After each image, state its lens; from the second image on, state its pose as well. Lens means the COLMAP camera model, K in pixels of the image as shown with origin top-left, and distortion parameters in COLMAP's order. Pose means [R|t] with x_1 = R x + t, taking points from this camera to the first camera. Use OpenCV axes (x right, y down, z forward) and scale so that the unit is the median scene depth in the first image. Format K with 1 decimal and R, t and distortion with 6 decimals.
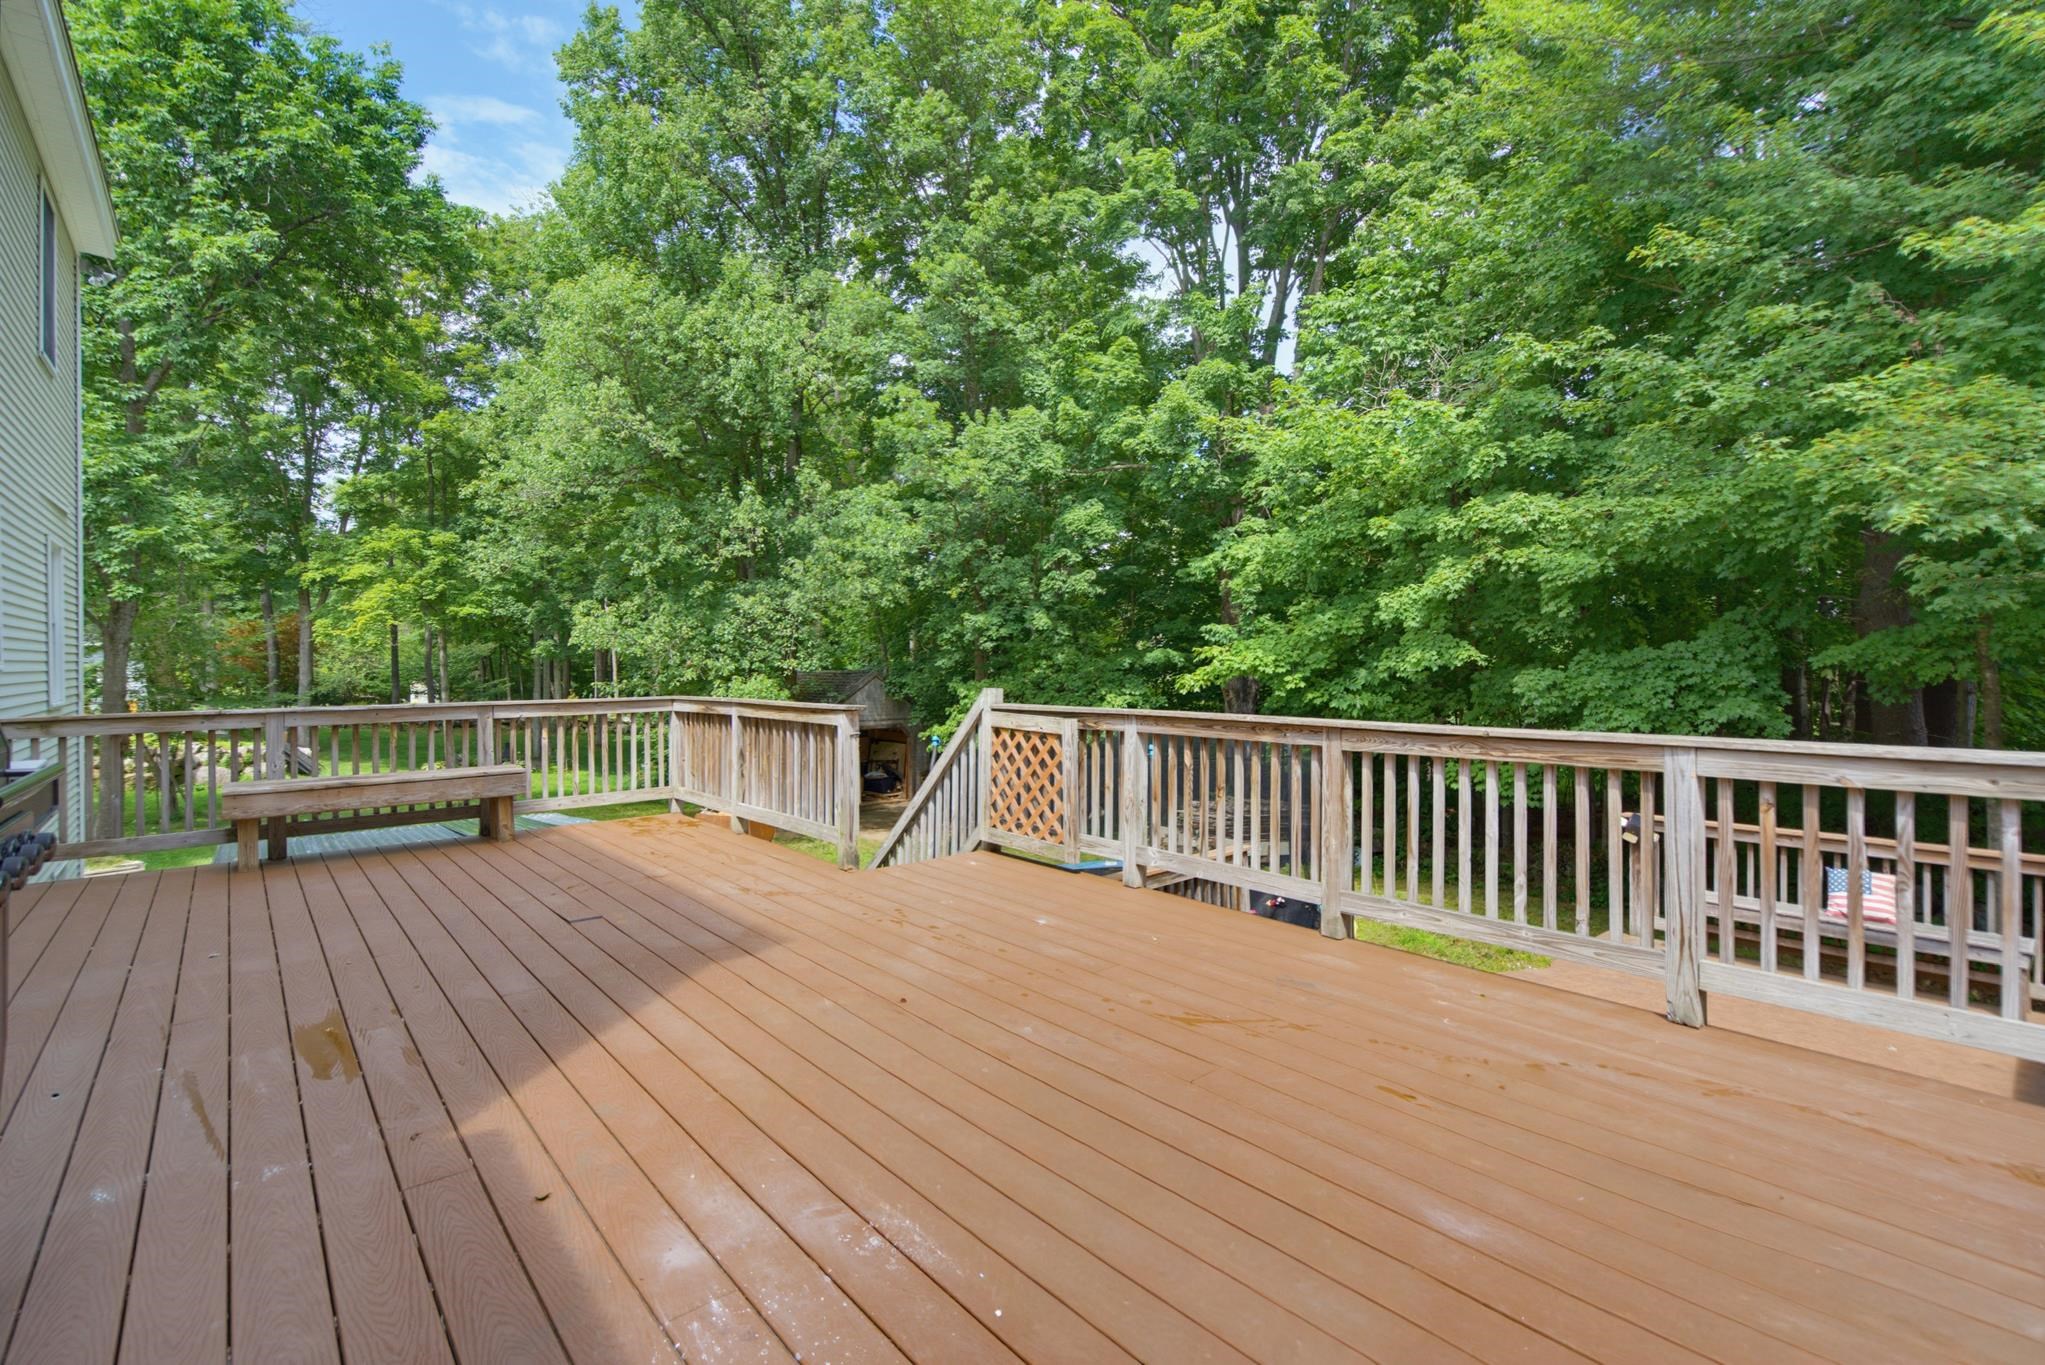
lens RADIAL K [[948.6, 0, 1026.6], [0, 948.6, 672.5], [0, 0, 1]] dist [0.000072, 0.000090]
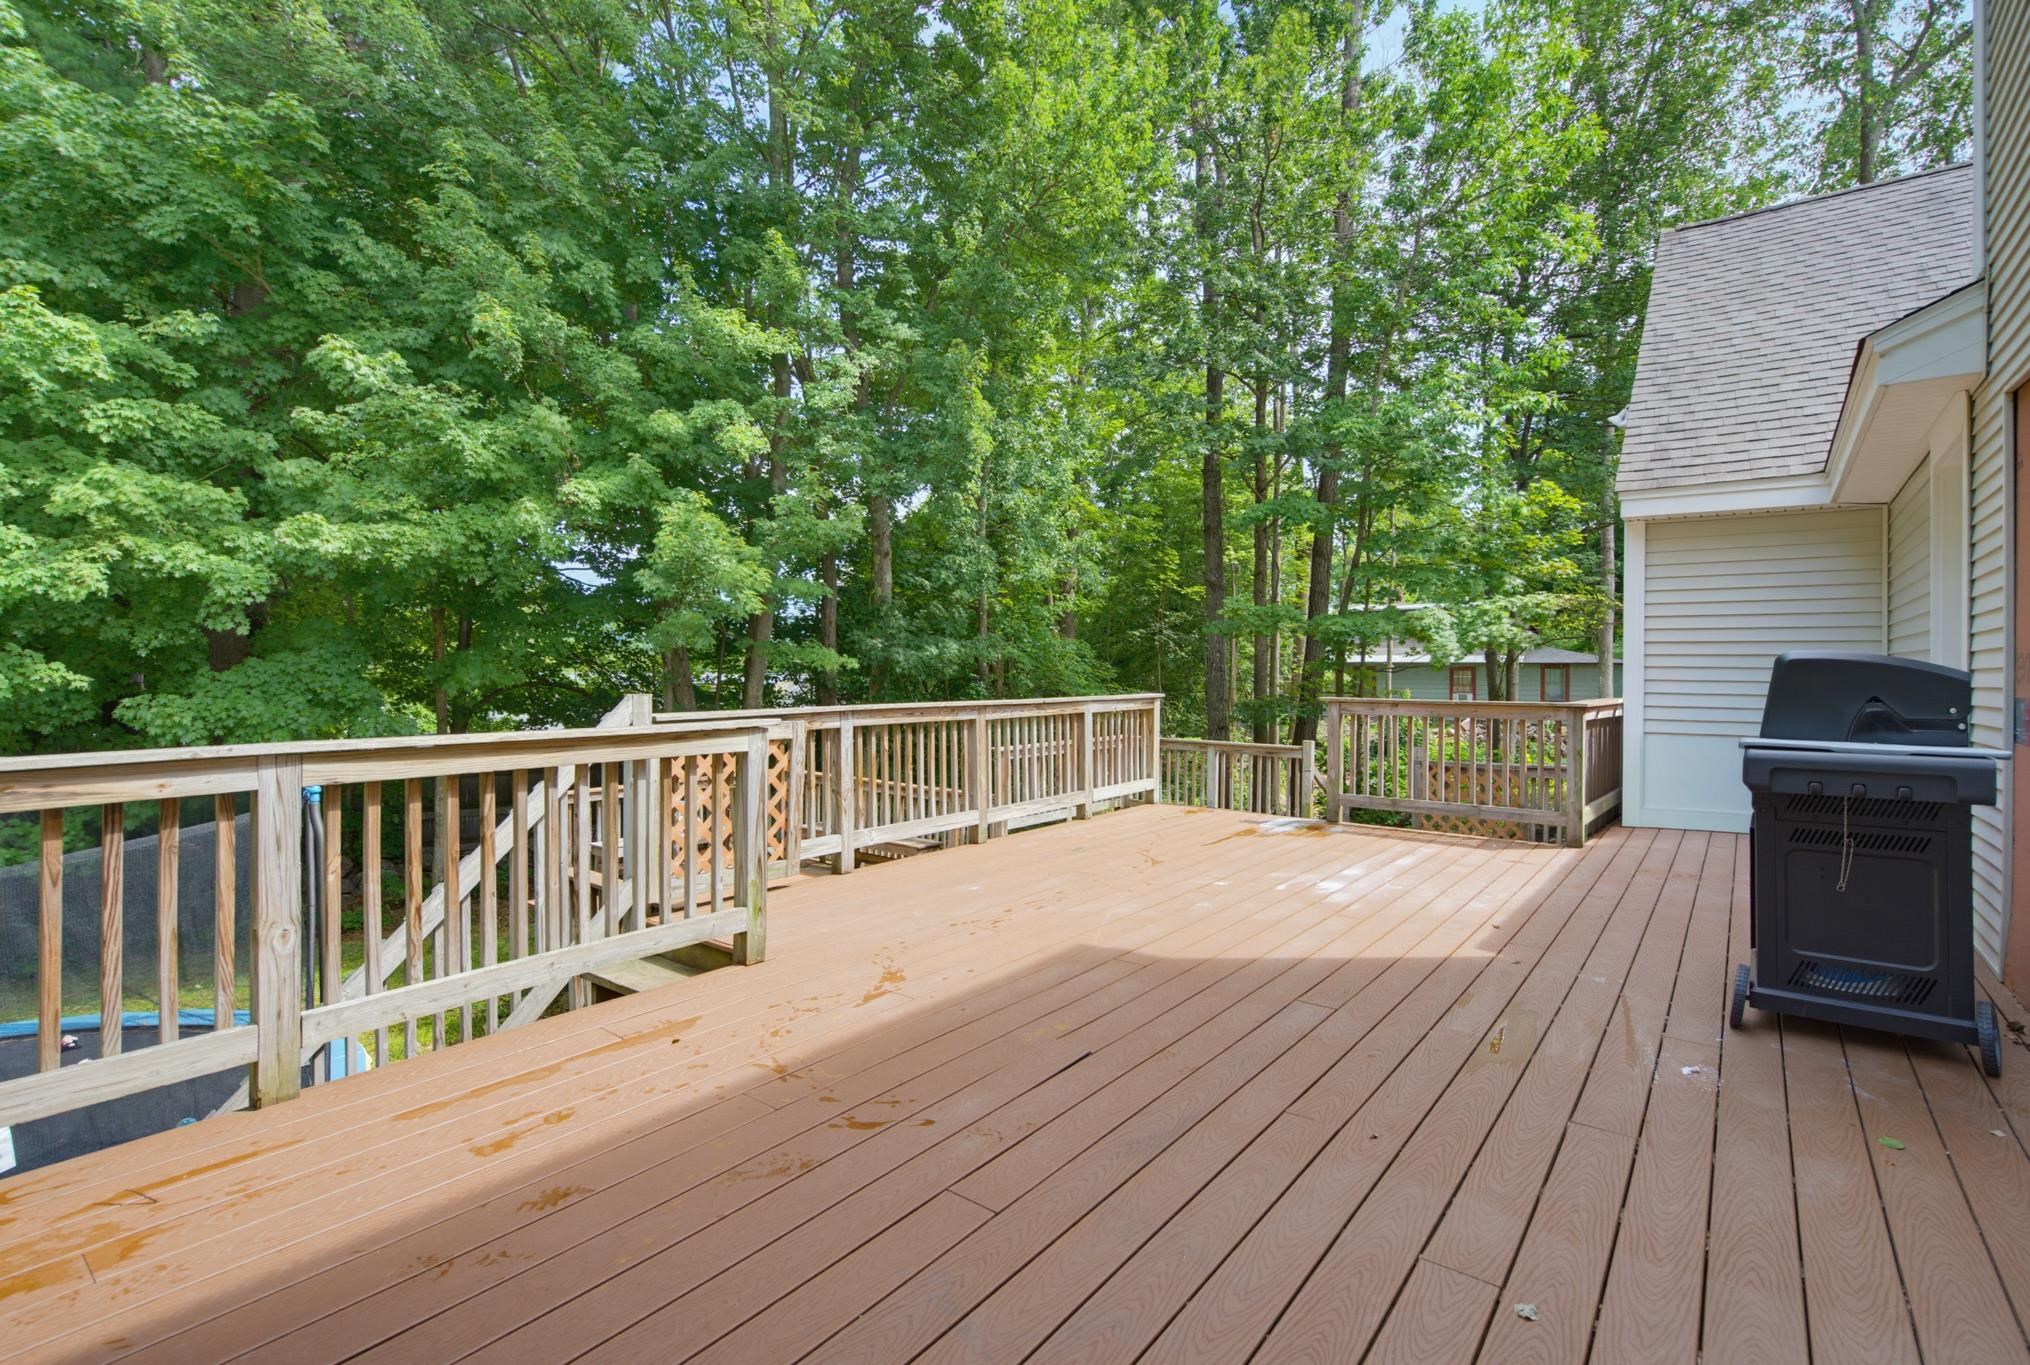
lens RADIAL K [[943.3, 0, 1016.2], [0, 943.3, 643.0], [0, 0, 1]] dist [-0.000311, 0.000003]
pose [[-0.211722, 0.029369, 0.976888, -1.314135], [0.008654, 0.999566, -0.028175, -0.001383], [-0.977292, 0.002488, -0.211884, 1.400101]]
